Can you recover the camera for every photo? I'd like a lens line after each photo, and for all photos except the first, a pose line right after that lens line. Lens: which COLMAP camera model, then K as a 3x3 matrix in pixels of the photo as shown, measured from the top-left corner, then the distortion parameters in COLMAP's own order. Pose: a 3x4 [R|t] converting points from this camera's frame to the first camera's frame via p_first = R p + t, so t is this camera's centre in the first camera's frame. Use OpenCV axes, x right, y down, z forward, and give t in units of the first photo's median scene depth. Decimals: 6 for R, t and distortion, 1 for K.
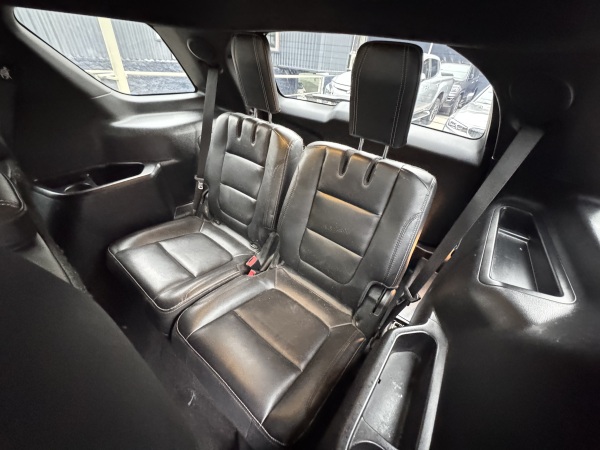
lens RADIAL K [[238.0, 0, 297.1], [0, 238.0, 225.8], [0, 0, 1]] dist [-0.011102, -0.001839]
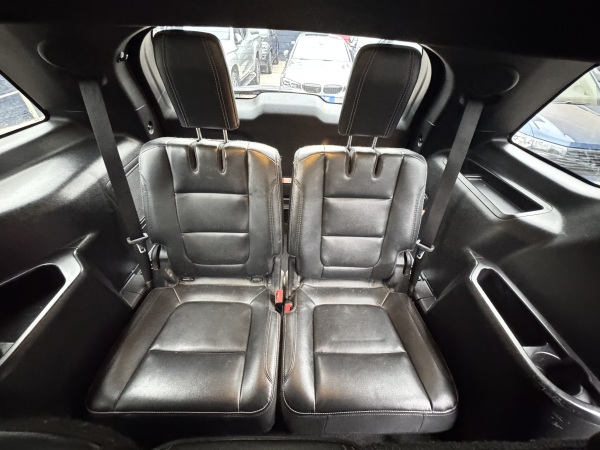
lens RADIAL K [[238.0, 0, 299.2], [0, 238.0, 228.2], [0, 0, 1]] dist [-0.011102, -0.001839]
pose [[0.771840, -0.444027, 0.455086, -0.442237], [0.385153, 0.896001, 0.220996, -0.261520], [-0.505885, 0.004704, 0.862588, 0.186962]]
